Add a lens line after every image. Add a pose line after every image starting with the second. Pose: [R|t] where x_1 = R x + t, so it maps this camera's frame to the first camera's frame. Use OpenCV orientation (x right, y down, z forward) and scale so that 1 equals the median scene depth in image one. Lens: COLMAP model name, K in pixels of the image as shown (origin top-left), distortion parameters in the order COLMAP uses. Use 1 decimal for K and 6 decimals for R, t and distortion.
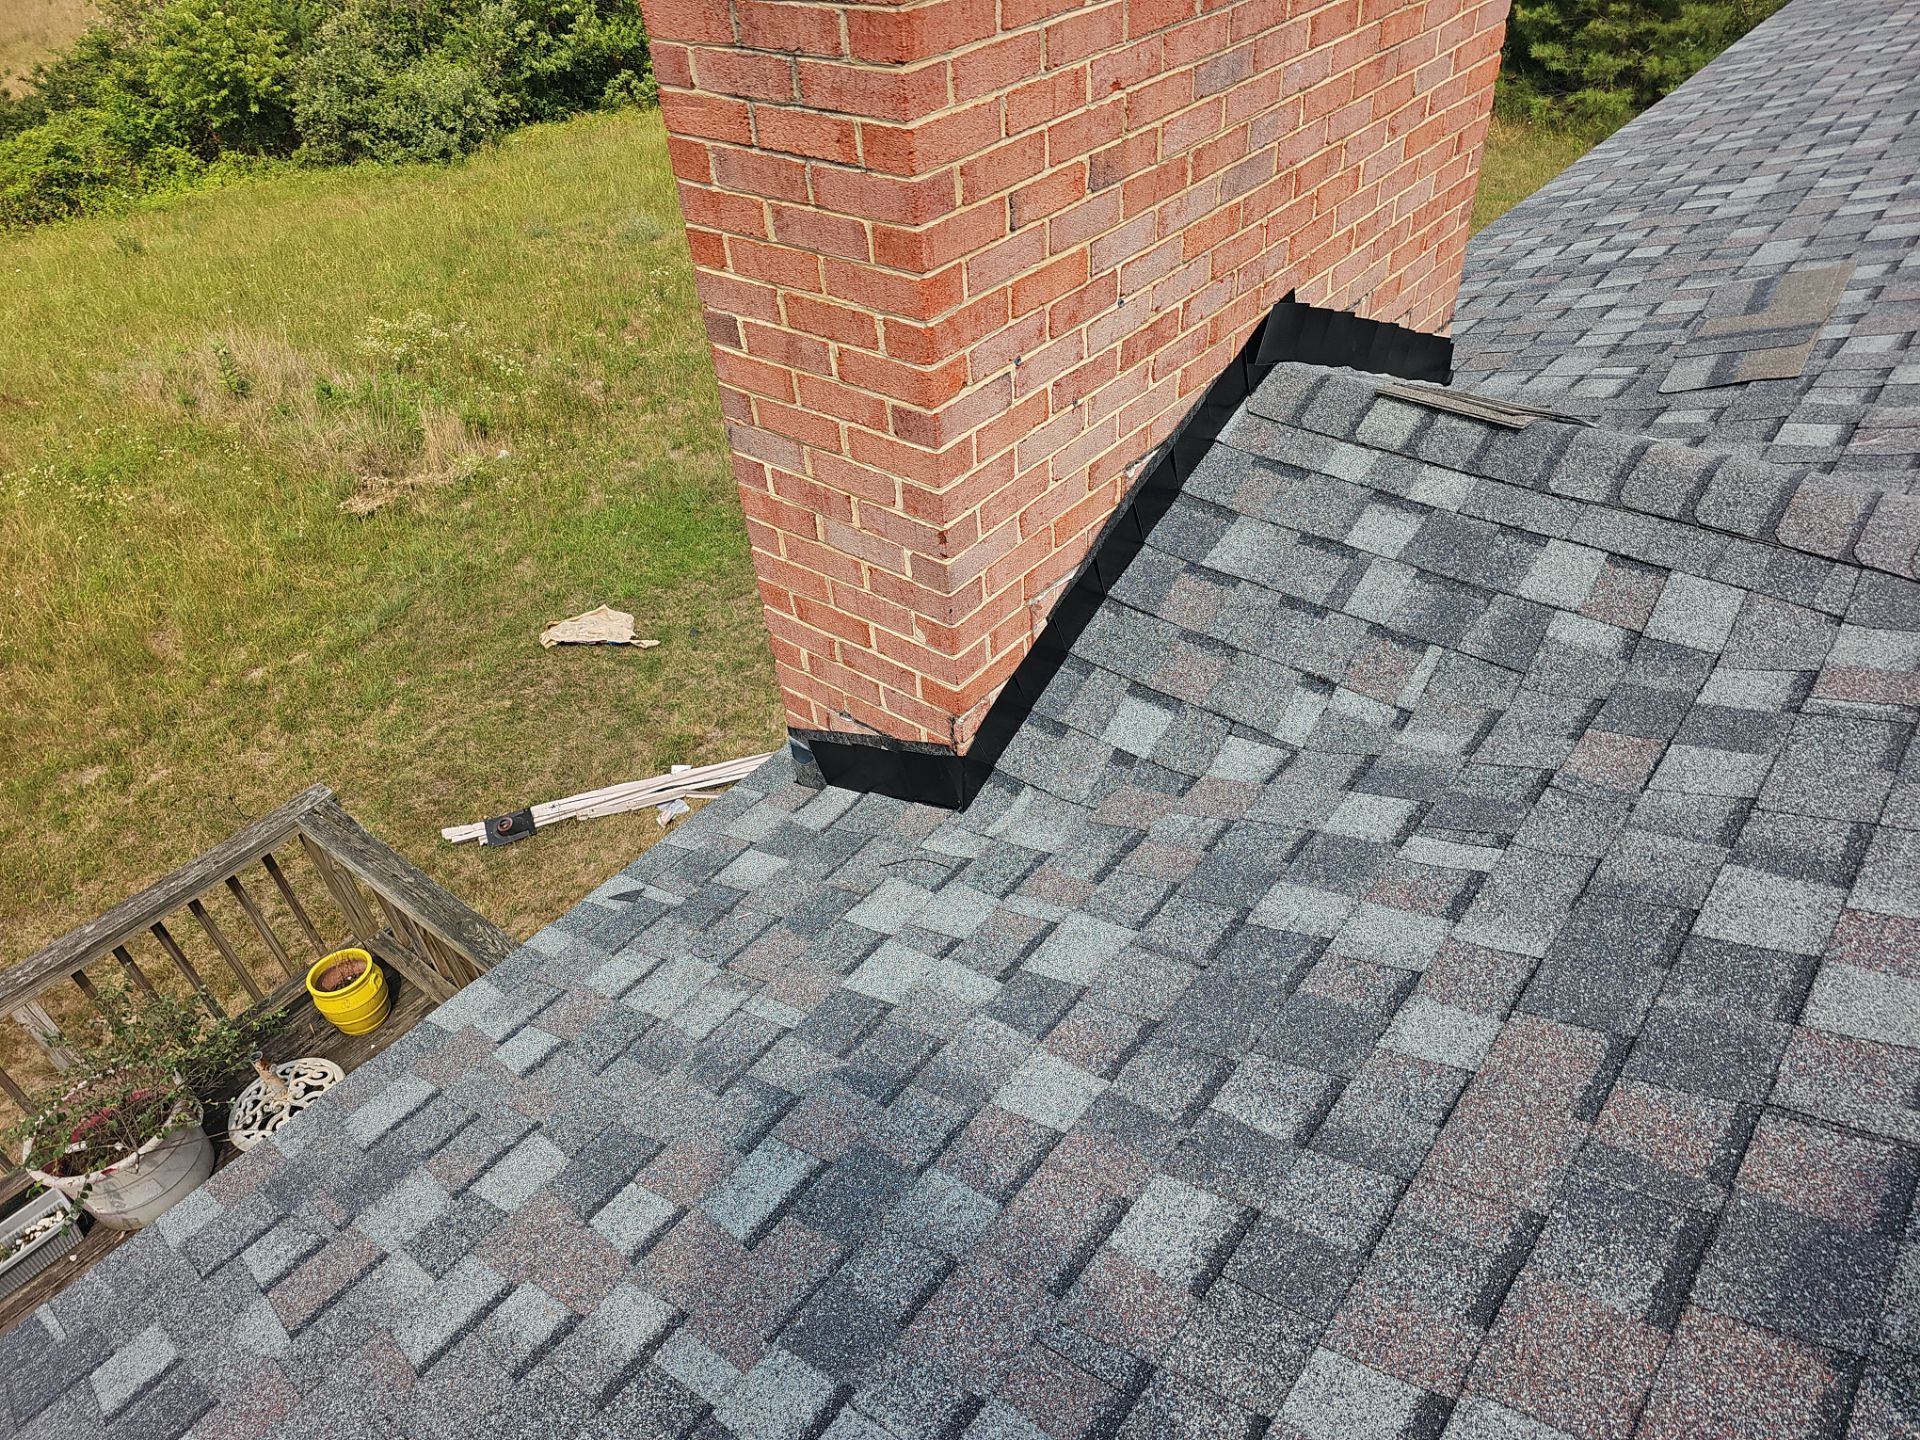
lens RADIAL K [[1264.8, 0, 960.0], [0, 1264.8, 720.0], [0, 0, 1]] dist [0.043368, -0.036305]
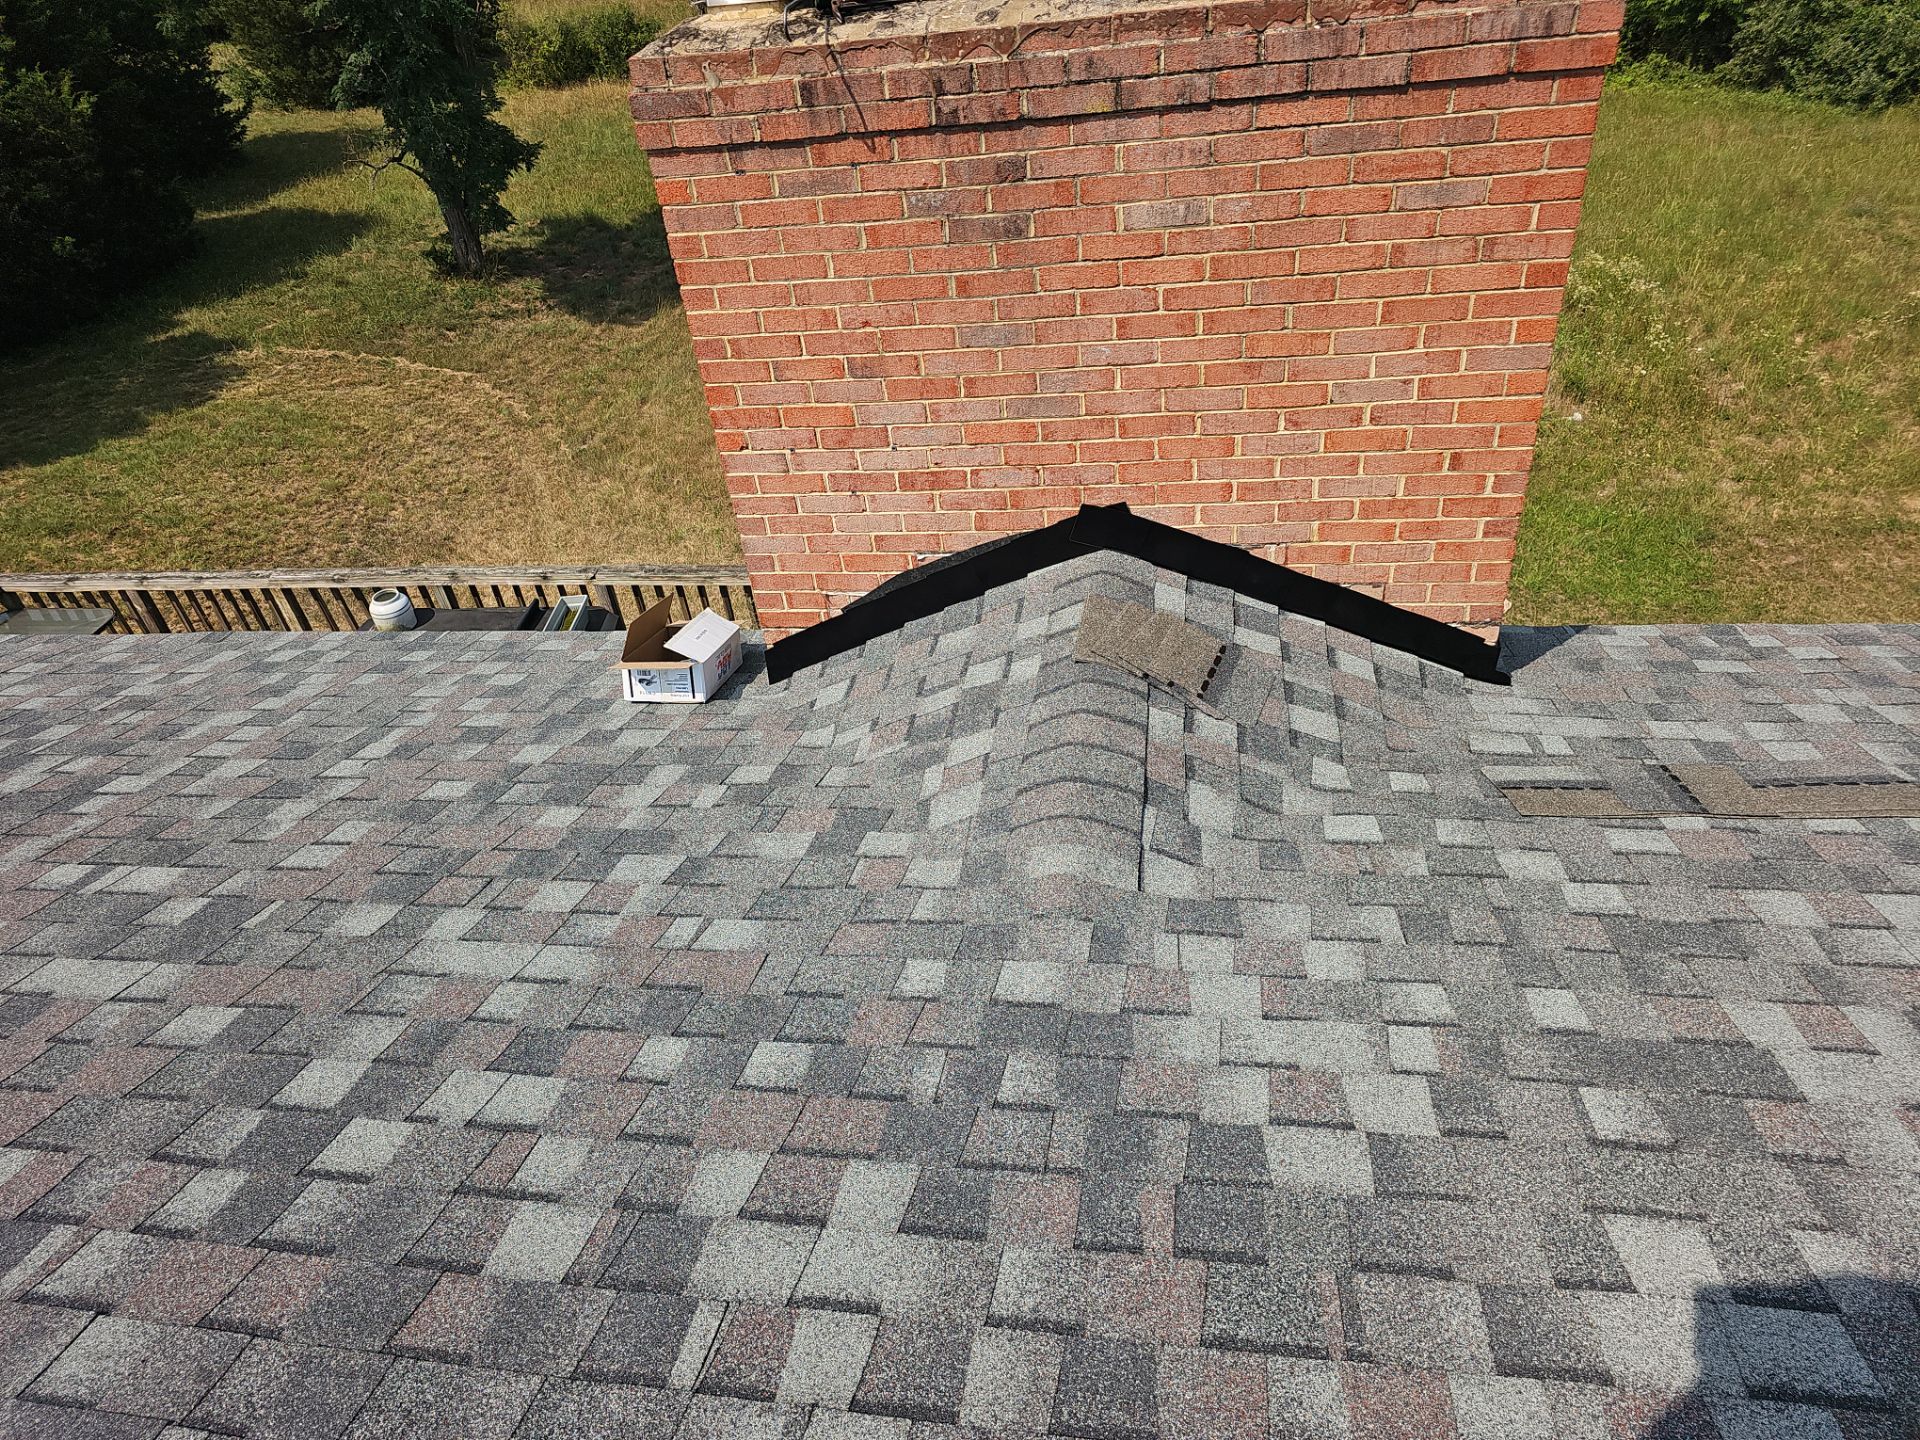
lens RADIAL K [[1264.8, 0, 960.0], [0, 1264.8, 720.0], [0, 0, 1]] dist [0.043368, -0.036305]
pose [[0.506280, 0.534990, -0.676362, 1.476185], [-0.474265, 0.827780, 0.299755, -0.584885], [0.720245, 0.169015, 0.672816, 0.060132]]
